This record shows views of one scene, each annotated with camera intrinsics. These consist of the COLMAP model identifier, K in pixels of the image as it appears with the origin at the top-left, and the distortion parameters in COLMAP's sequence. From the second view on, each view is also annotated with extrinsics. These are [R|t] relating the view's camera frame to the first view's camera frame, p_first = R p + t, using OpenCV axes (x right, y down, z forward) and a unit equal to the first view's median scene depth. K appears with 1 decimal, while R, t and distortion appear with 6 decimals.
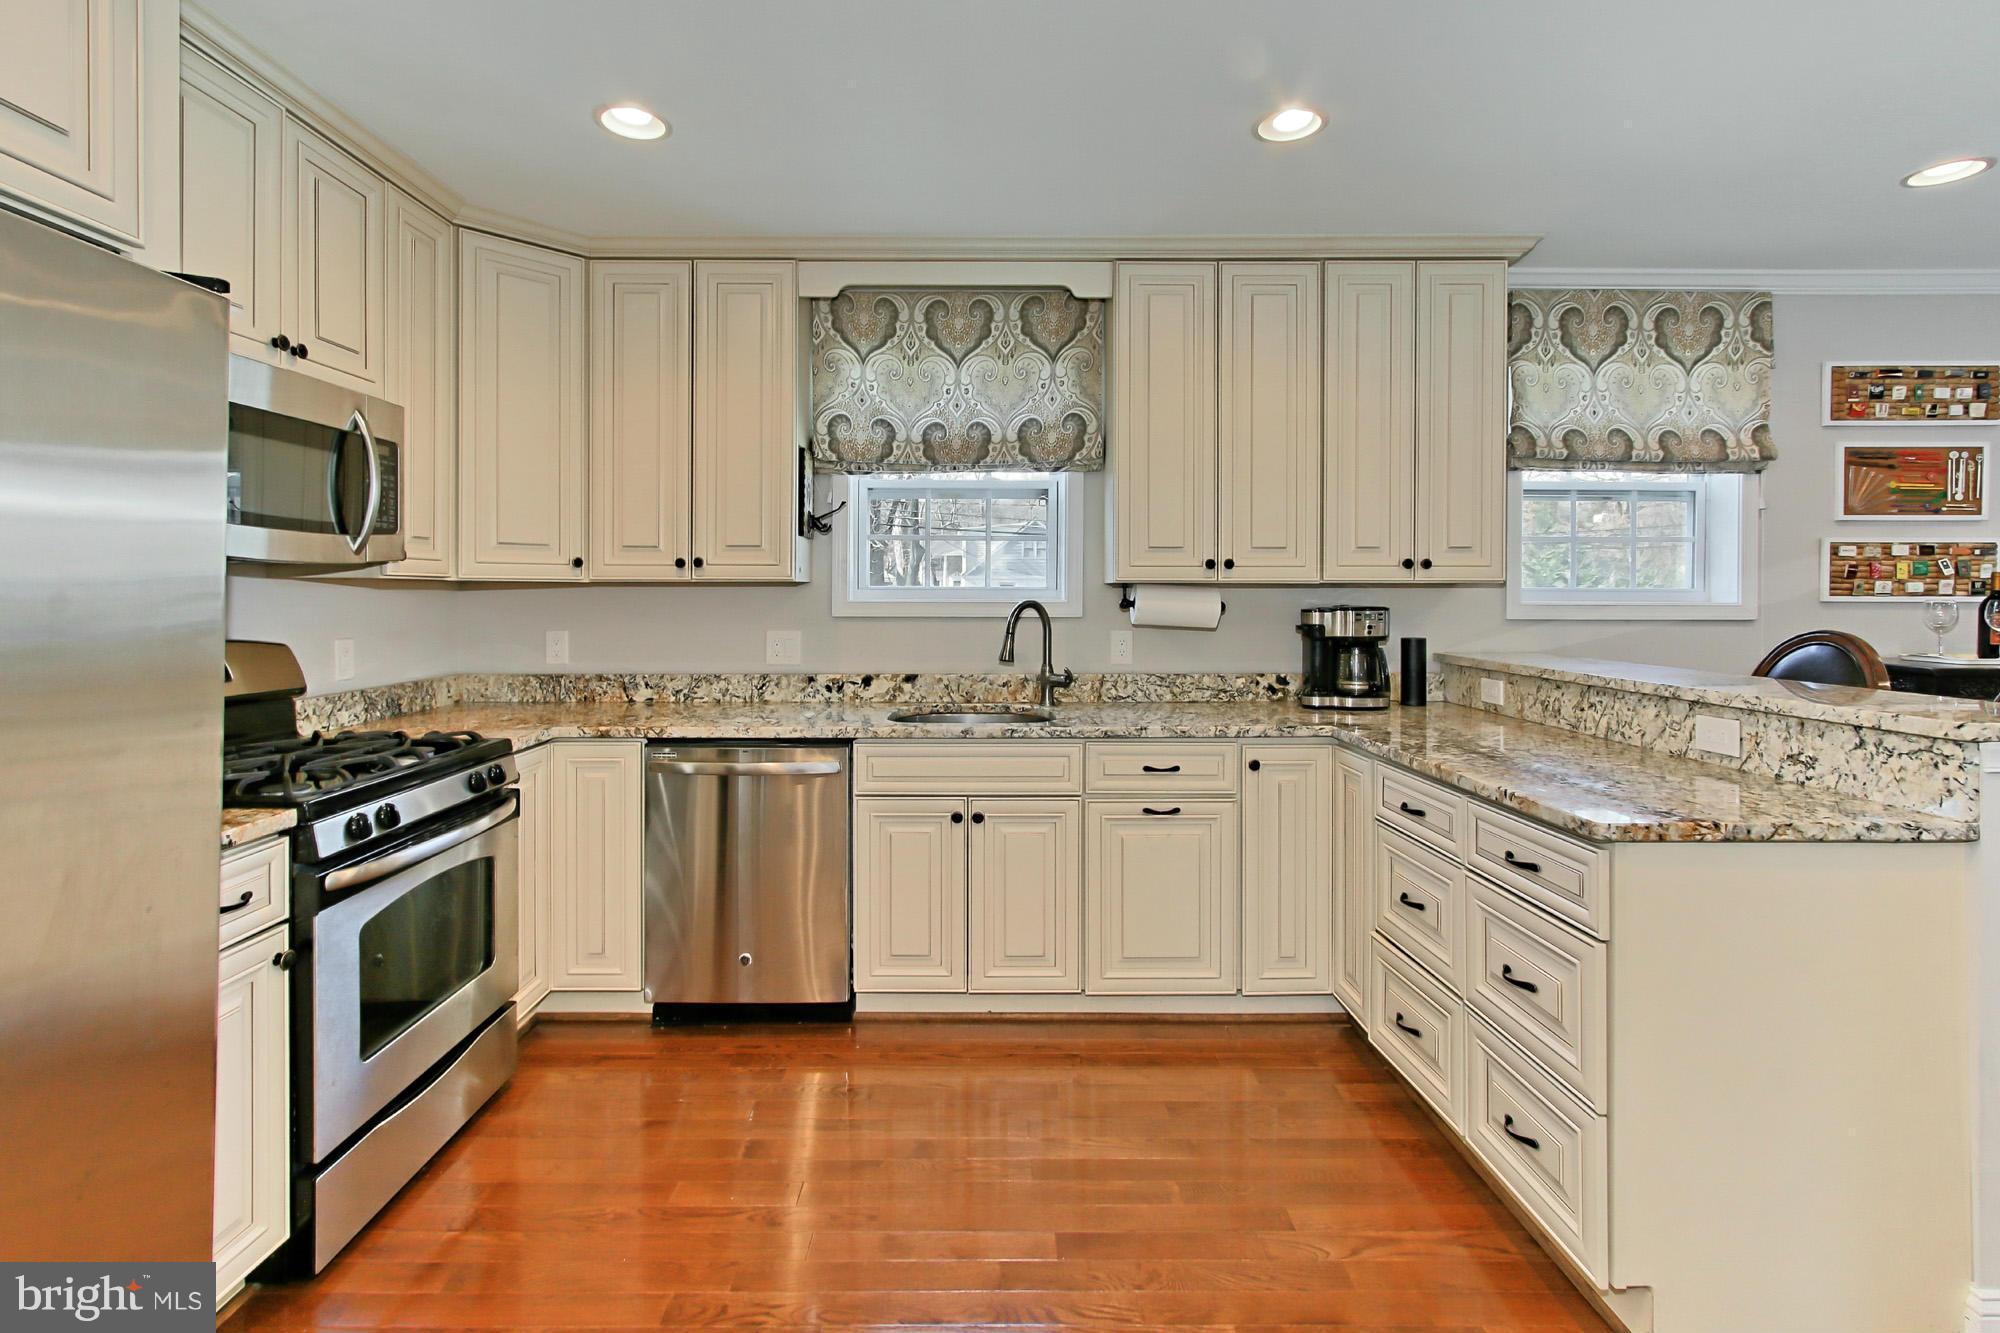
lens RADIAL K [[955.1, 0, 963.0], [0, 955.1, 598.7], [0, 0, 1]] dist [-0.004062, 0.003832]
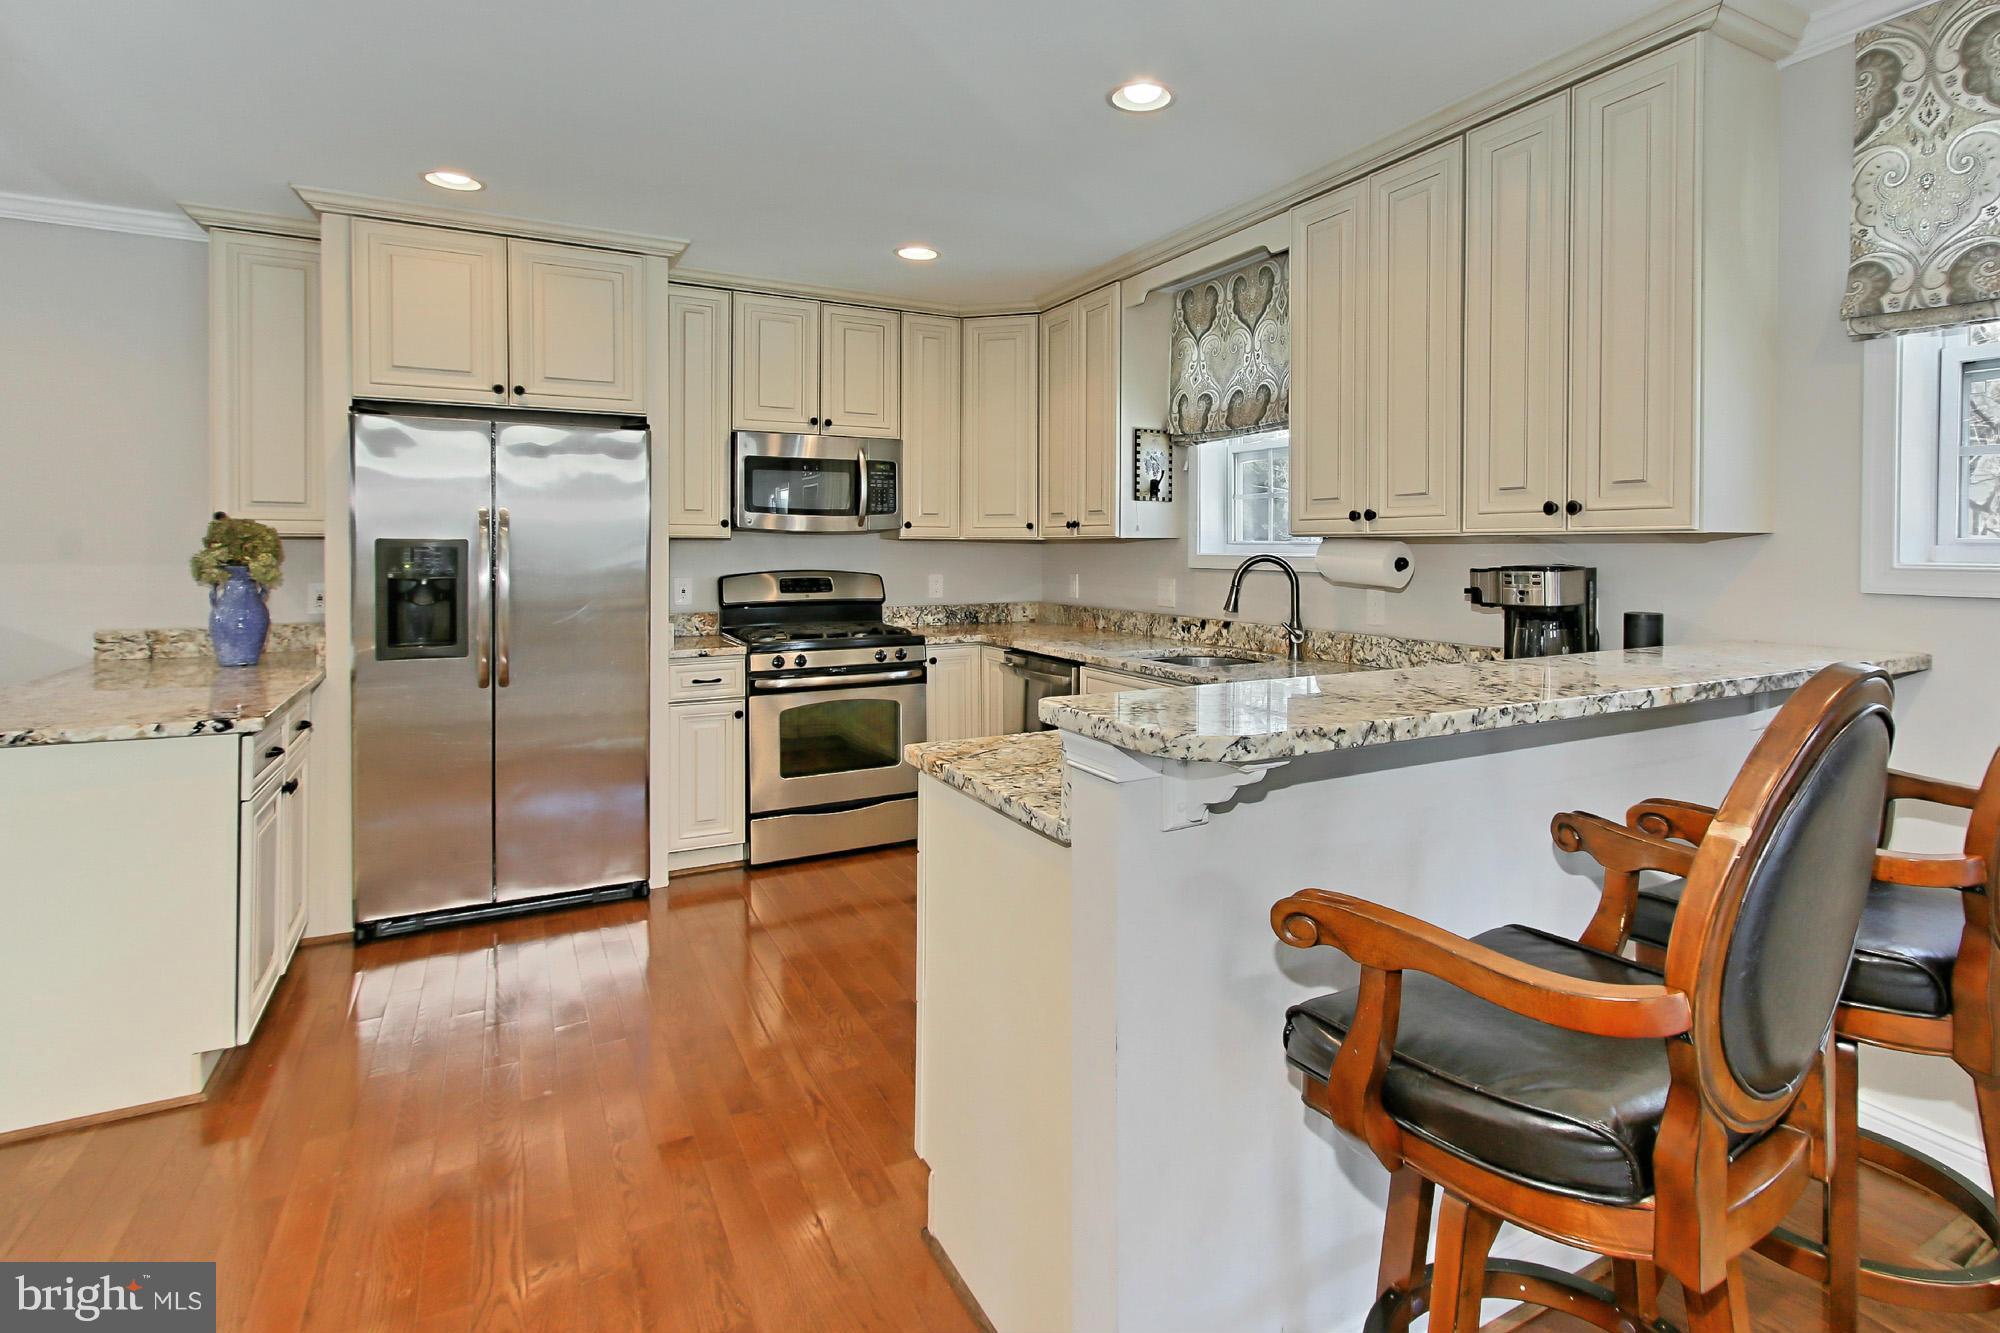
lens RADIAL K [[955.1, 0, 1010.4], [0, 955.1, 560.1], [0, 0, 1]] dist [-0.004062, 0.003832]
pose [[0.492116, 0.012729, -0.870436, 0.829754], [-0.004275, 0.999916, 0.012206, -0.003833], [0.870519, -0.002285, 0.492130, 0.253998]]
